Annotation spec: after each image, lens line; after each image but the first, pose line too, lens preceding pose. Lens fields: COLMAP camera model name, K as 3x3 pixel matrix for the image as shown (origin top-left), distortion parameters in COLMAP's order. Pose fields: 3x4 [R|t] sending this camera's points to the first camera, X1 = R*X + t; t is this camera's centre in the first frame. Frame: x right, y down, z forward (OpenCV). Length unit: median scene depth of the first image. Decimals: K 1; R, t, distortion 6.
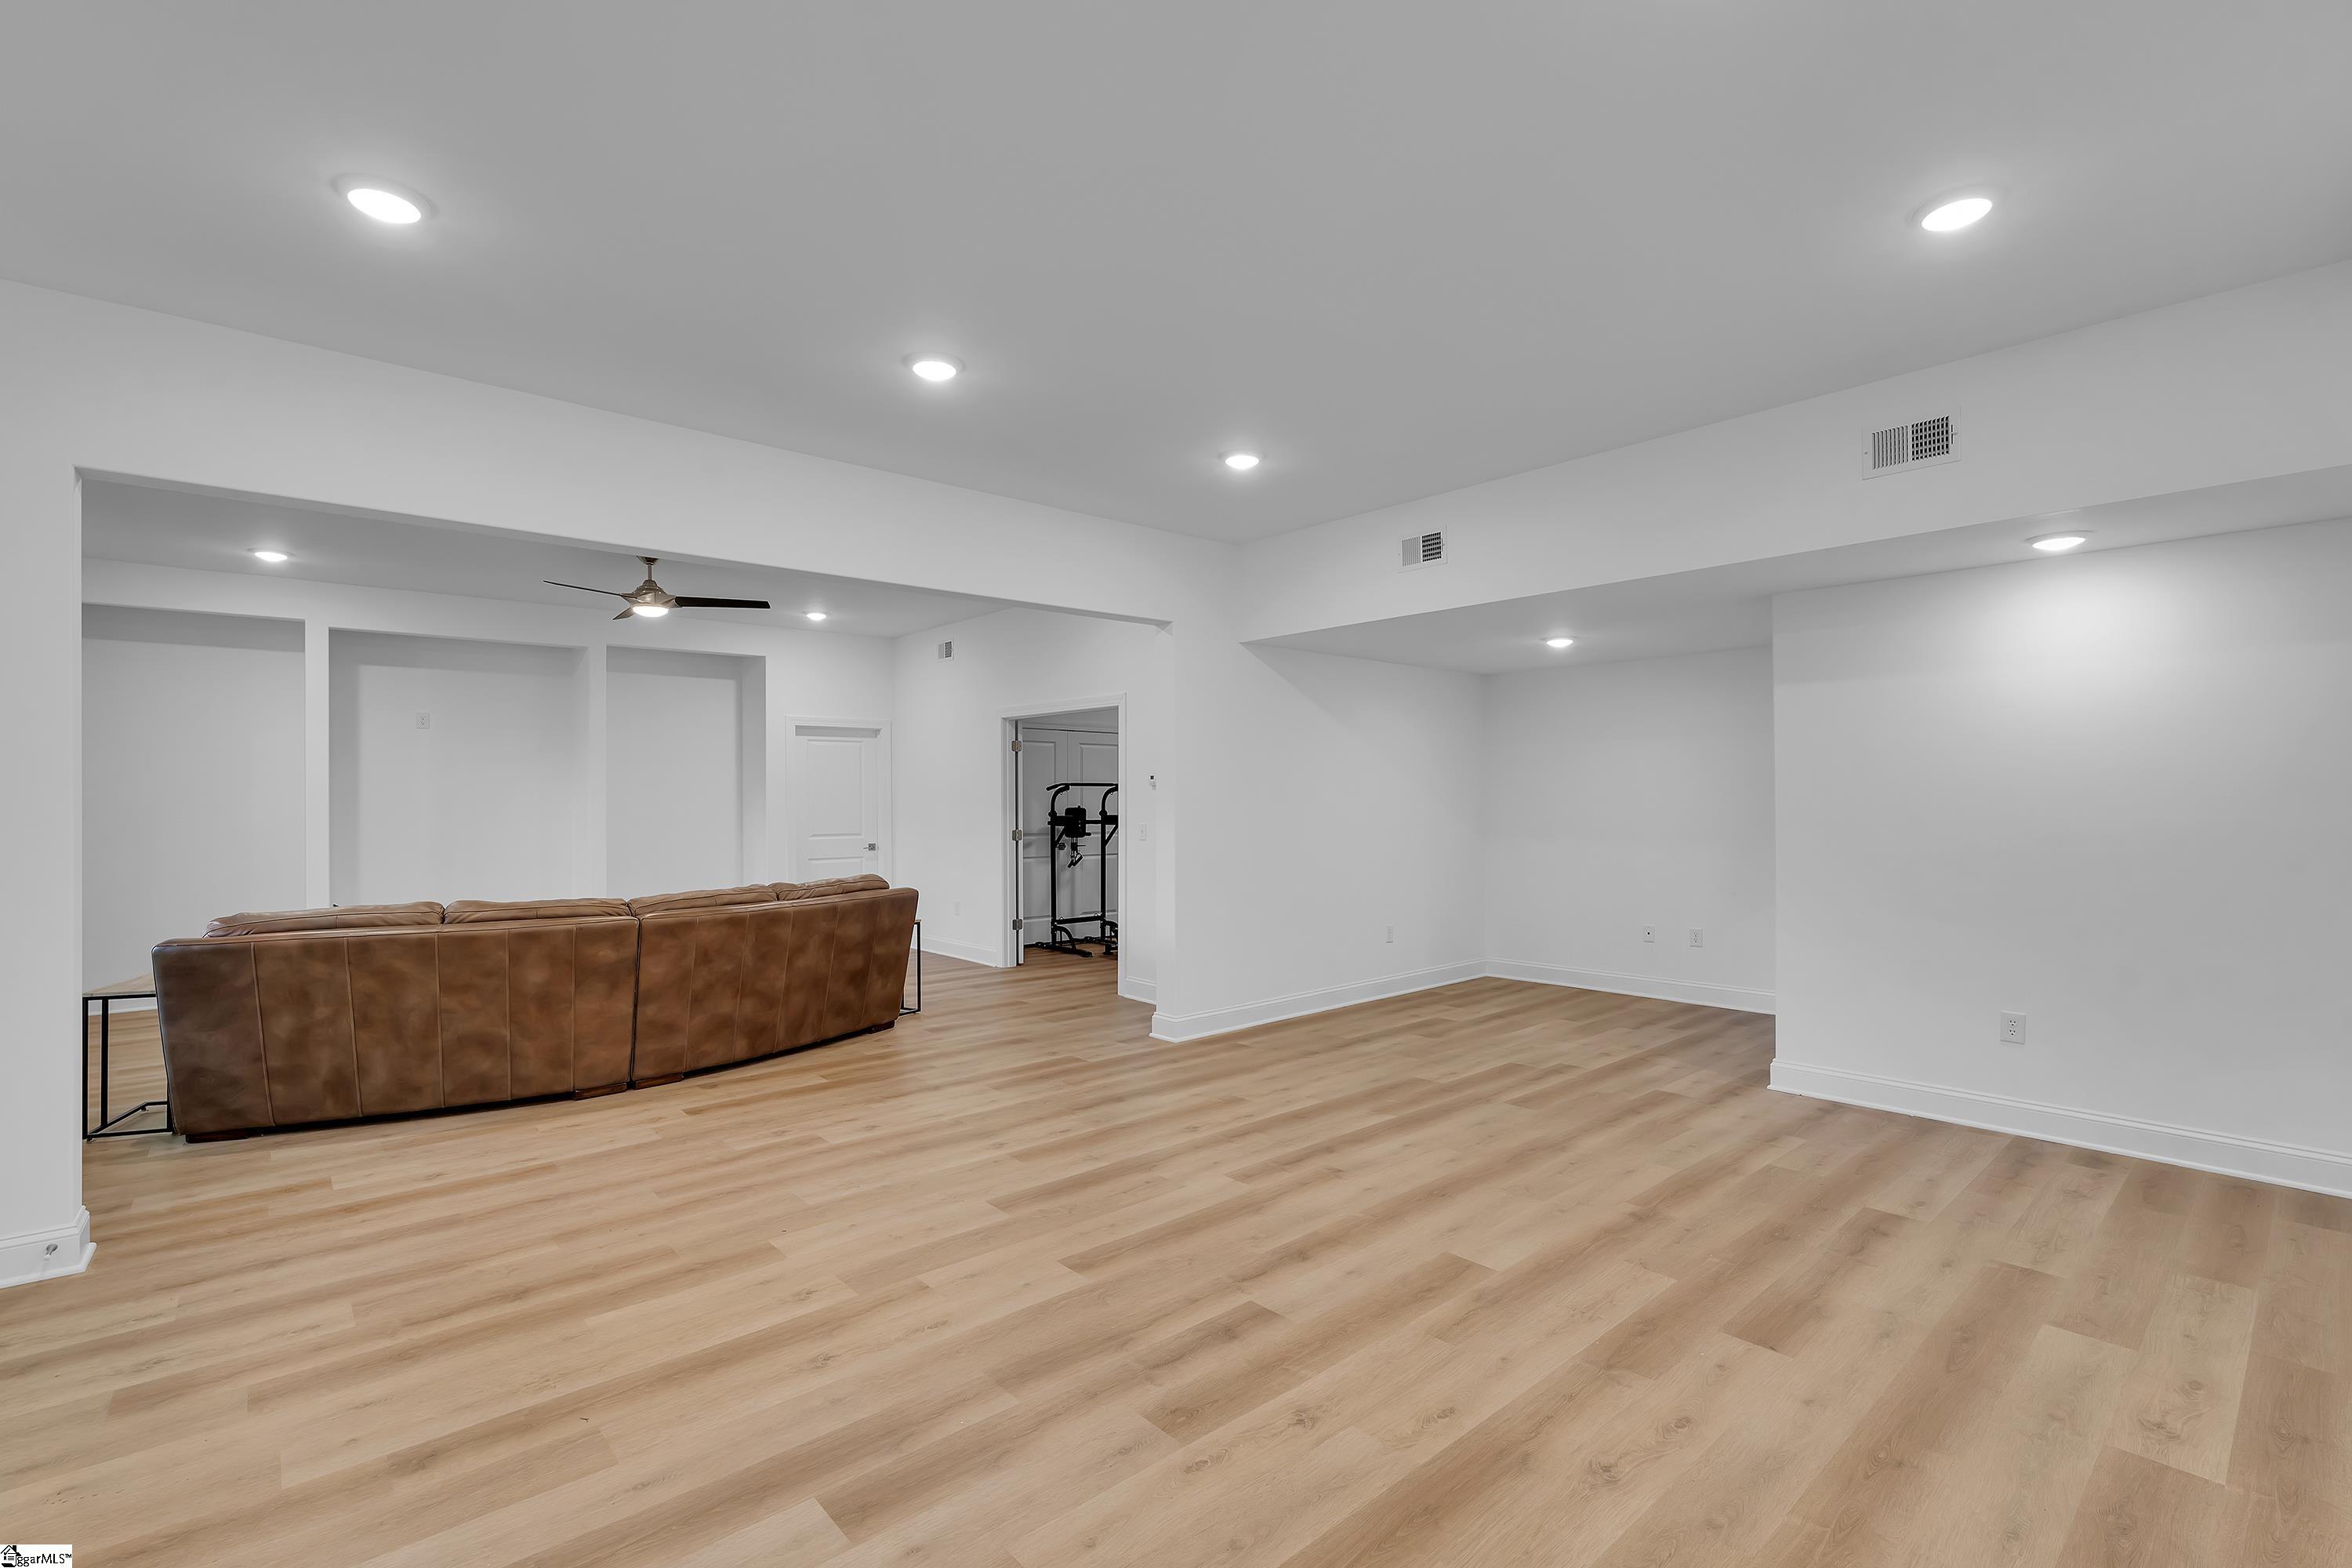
lens RADIAL K [[1047.5, 0, 1152.8], [0, 1047.5, 775.3], [0, 0, 1]] dist [-0.004112, -0.001128]
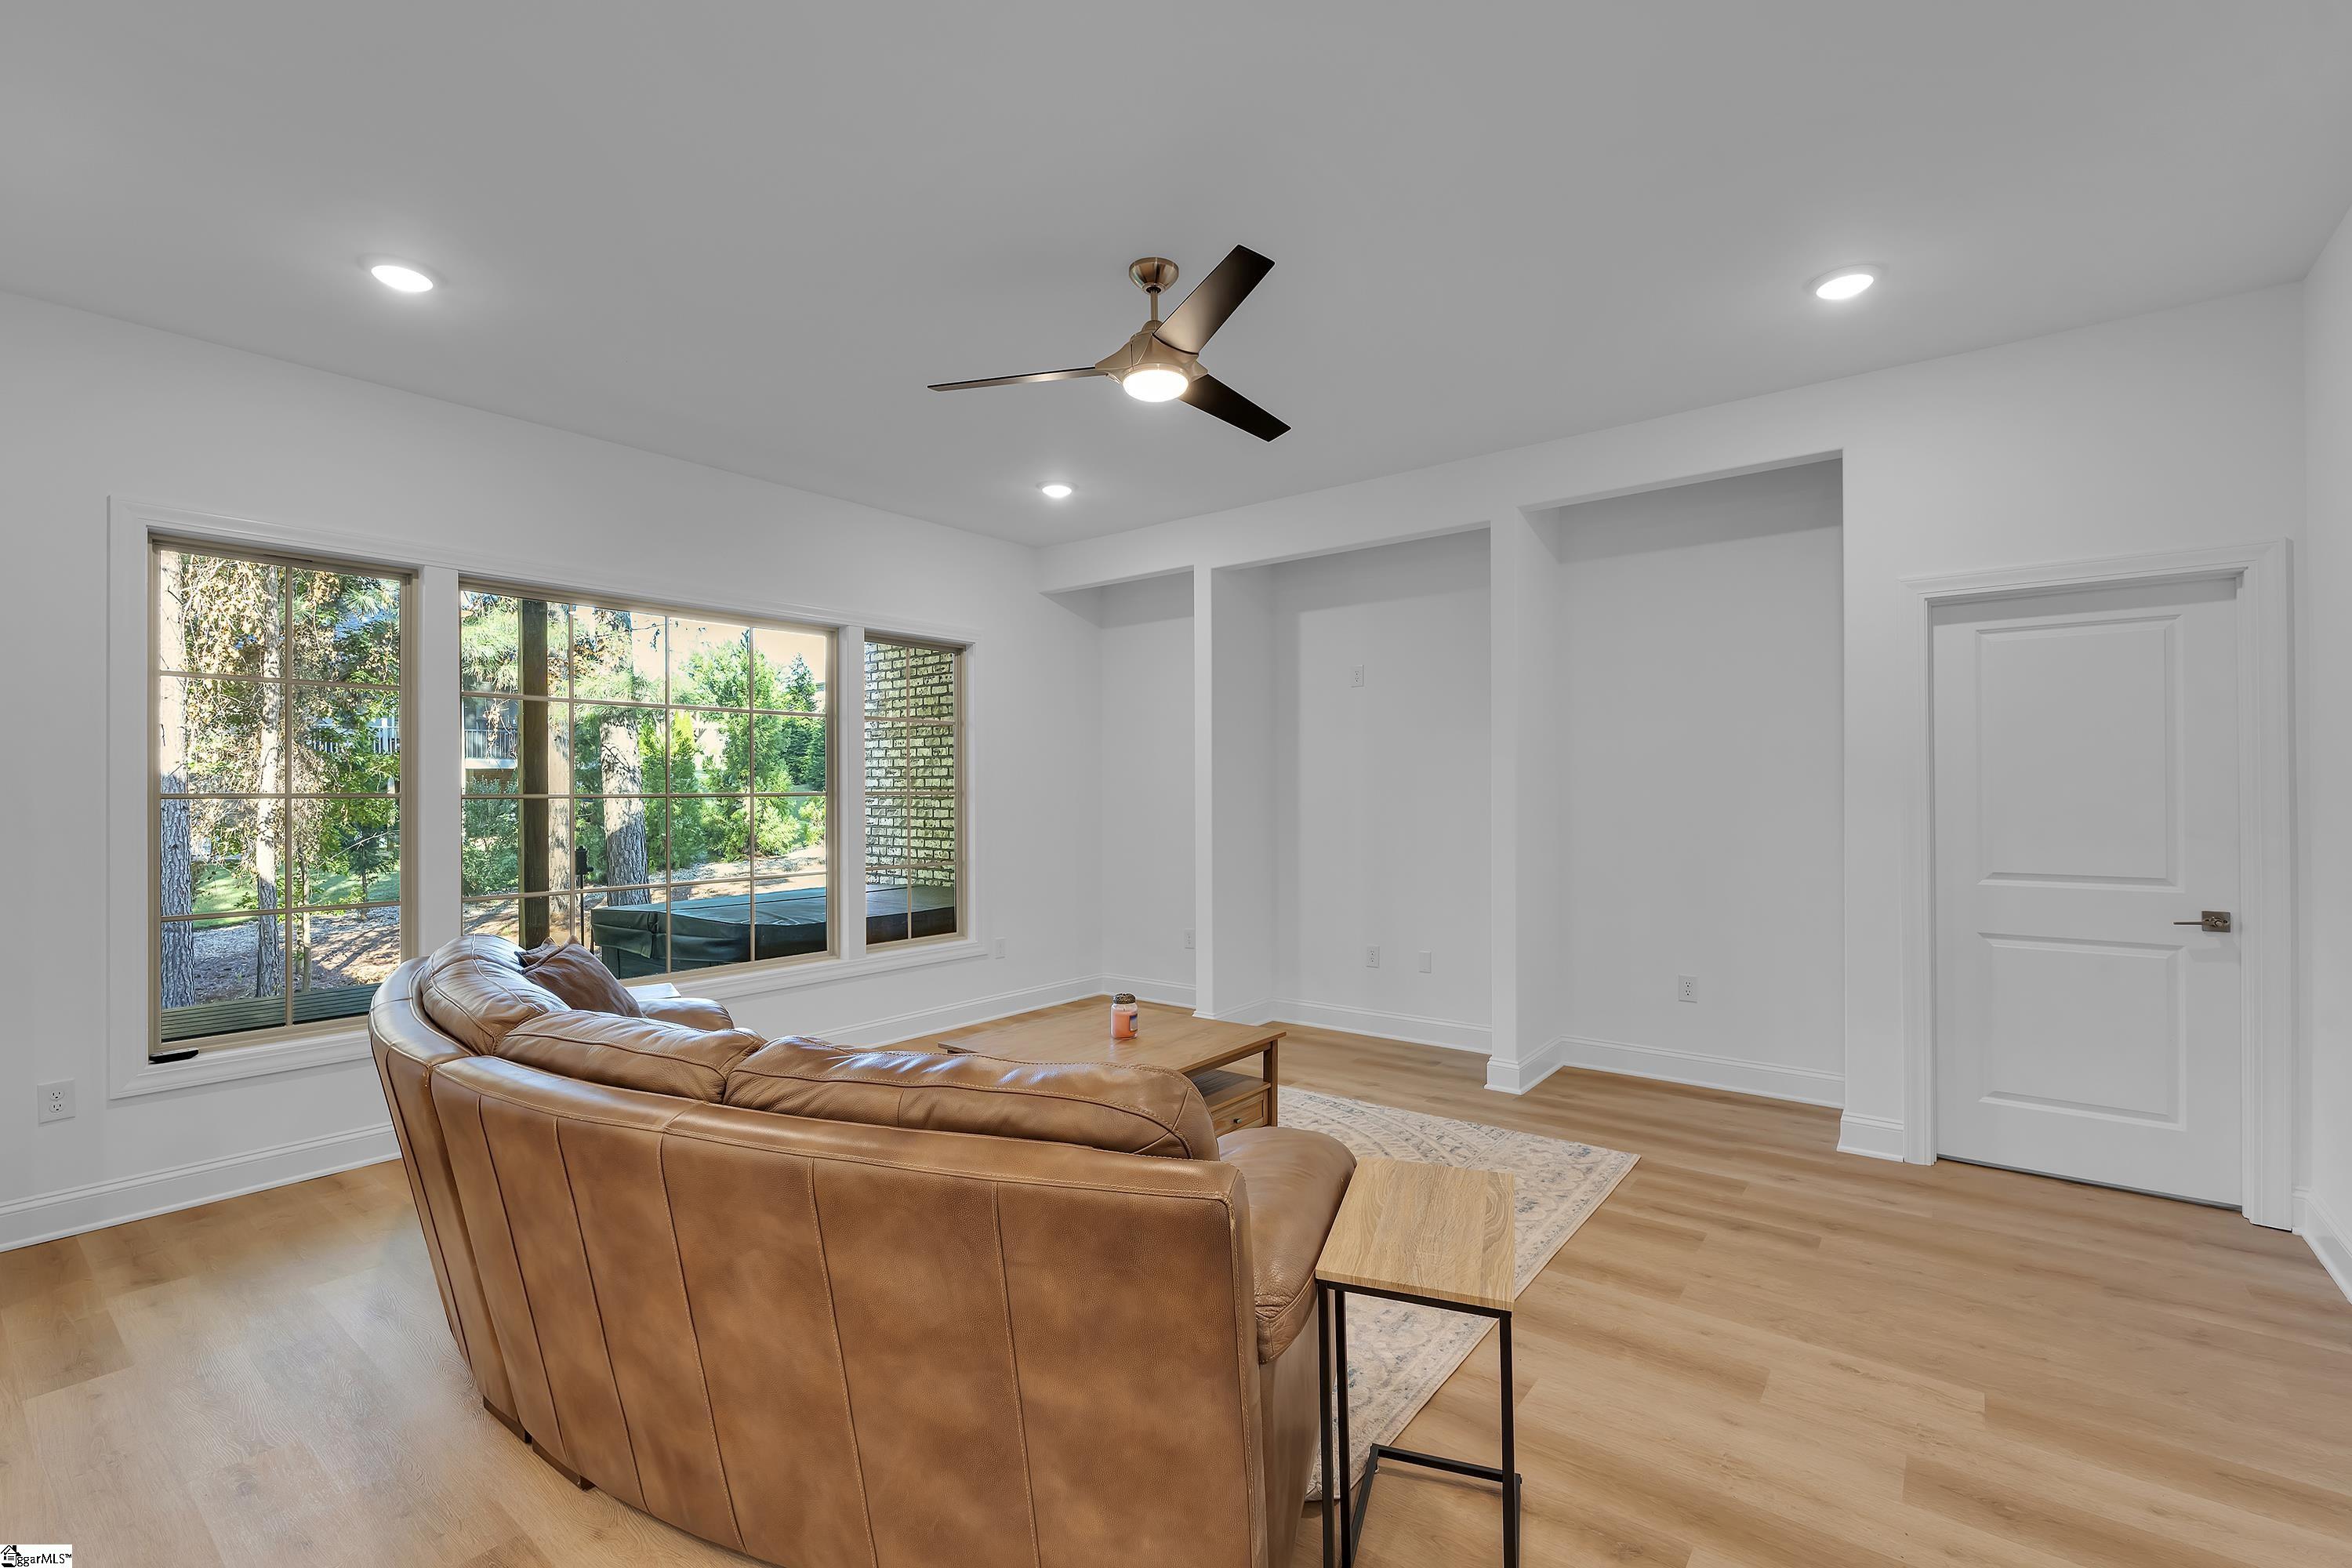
lens RADIAL K [[1047.5, 0, 1195.1], [0, 1047.5, 773.7], [0, 0, 1]] dist [-0.004112, -0.001128]
pose [[0.199350, -0.010921, -0.979868, -0.010534], [0.026025, 0.999644, -0.005847, 0.025735], [0.979583, -0.024336, 0.199563, 1.116452]]
